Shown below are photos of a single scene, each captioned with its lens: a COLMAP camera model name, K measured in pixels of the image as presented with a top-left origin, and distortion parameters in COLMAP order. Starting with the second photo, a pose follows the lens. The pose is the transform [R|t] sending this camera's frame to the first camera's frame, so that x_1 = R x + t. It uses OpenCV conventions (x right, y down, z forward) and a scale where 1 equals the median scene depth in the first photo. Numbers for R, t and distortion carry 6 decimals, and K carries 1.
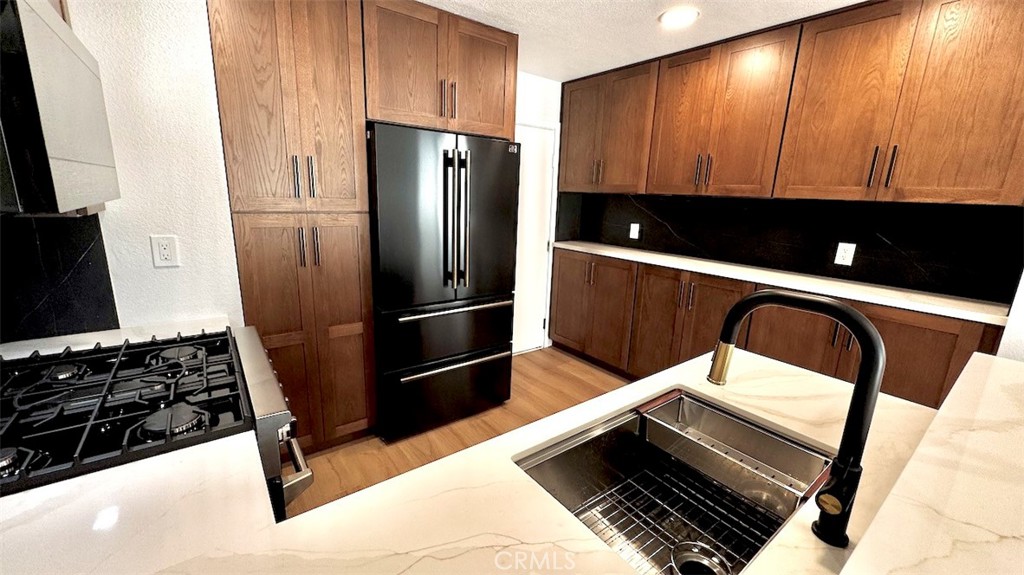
lens RADIAL K [[407.4, 0, 510.0], [0, 407.4, 287.3], [0, 0, 1]] dist [-0.001957, -0.000060]
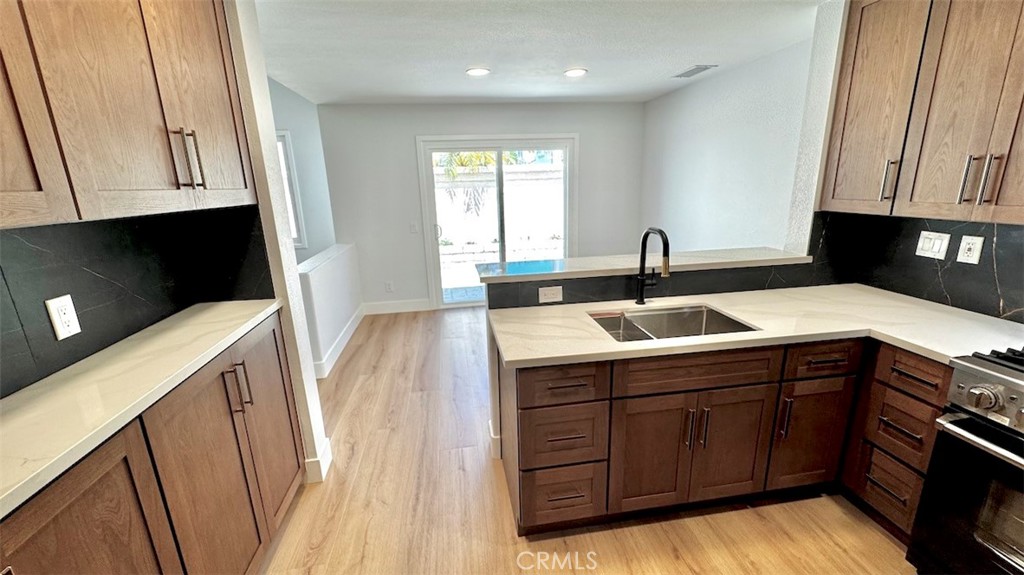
lens RADIAL K [[407.4, 0, 513.0], [0, 407.4, 287.5], [0, 0, 1]] dist [-0.001957, -0.000060]
pose [[-0.881763, -0.125807, 0.454607, 0.087686], [0.103223, 0.888951, 0.446219, -0.321560], [-0.460261, 0.440385, -0.770857, 1.248542]]
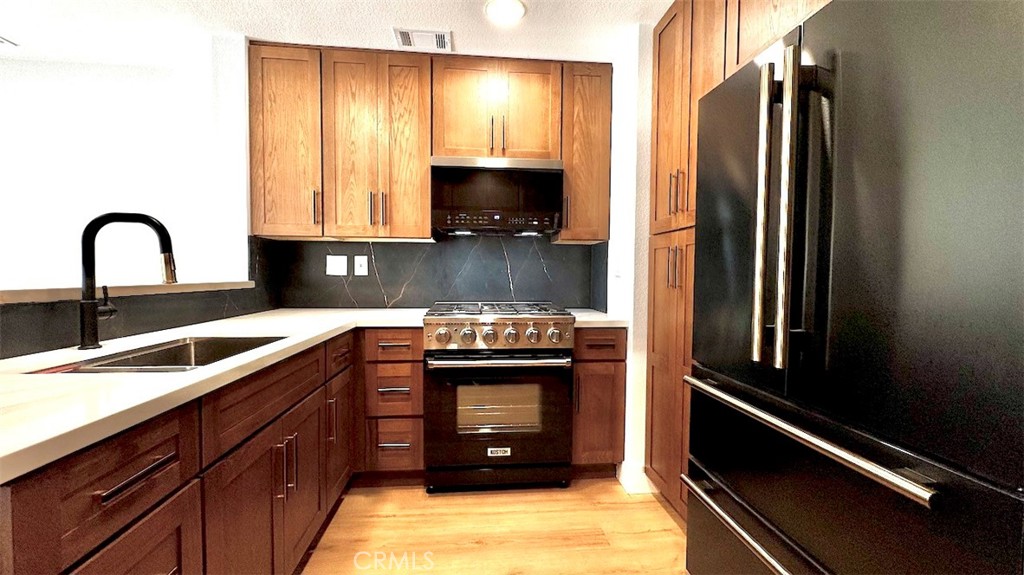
lens RADIAL K [[407.4, 0, 512.3], [0, 407.4, 286.8], [0, 0, 1]] dist [-0.001957, -0.000060]
pose [[-0.523880, -0.009342, -0.851741, 0.441537], [-0.214671, 0.969111, 0.121408, -0.082966], [0.824297, 0.246447, -0.509704, 1.101180]]
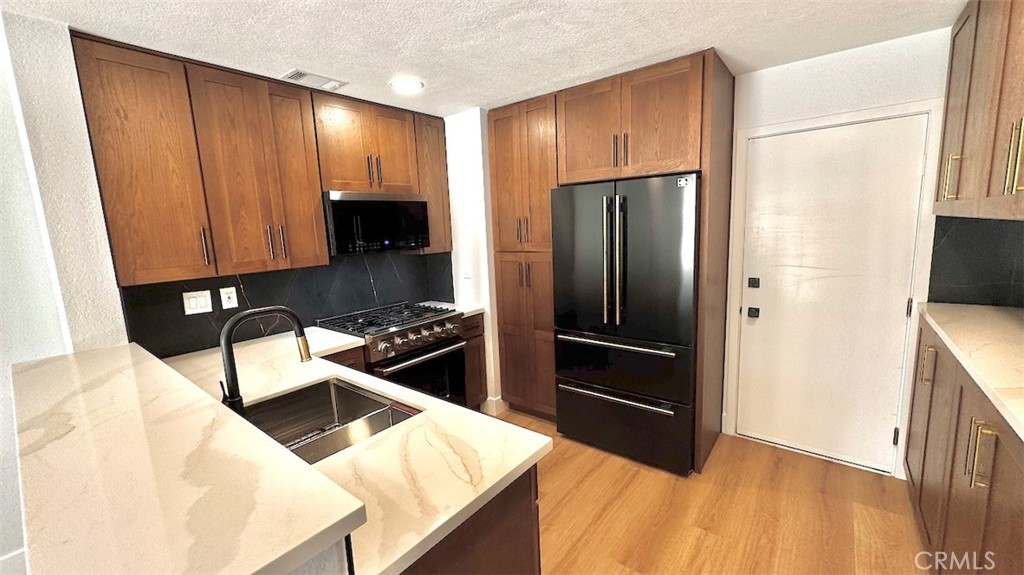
lens RADIAL K [[407.4, 0, 510.5], [0, 407.4, 289.4], [0, 0, 1]] dist [-0.001957, -0.000060]
pose [[0.244358, 0.105363, -0.963944, 0.923528], [-0.165685, 0.983998, 0.065554, -0.125966], [0.955425, 0.143692, 0.257904, 0.525691]]
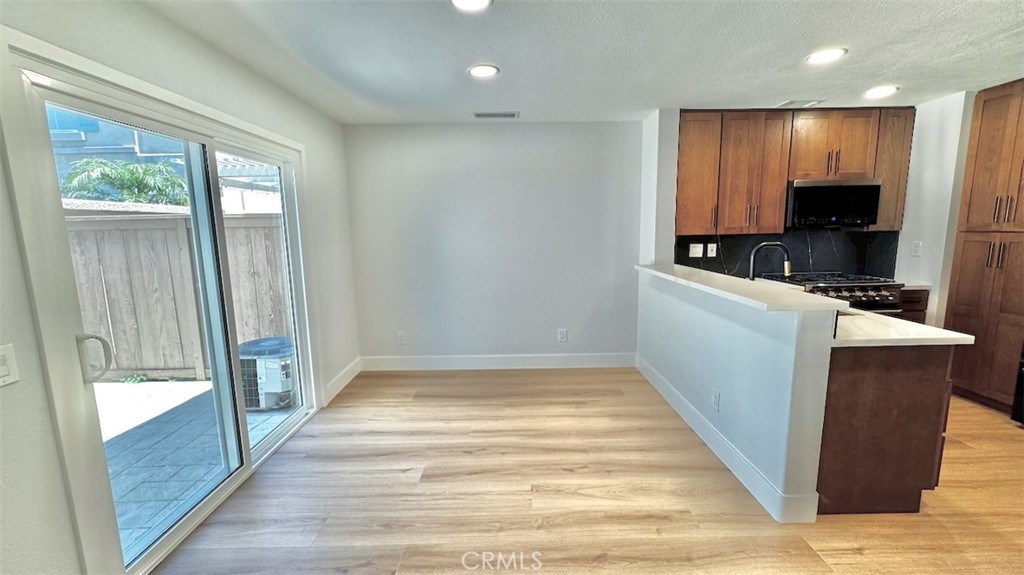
lens RADIAL K [[407.4, 0, 515.1], [0, 407.4, 287.1], [0, 0, 1]] dist [-0.001957, -0.000060]
pose [[-0.593624, 0.094606, -0.799162, 1.674879], [-0.181236, 0.951837, 0.247304, -0.031888], [0.784069, 0.291643, -0.547887, 0.431428]]
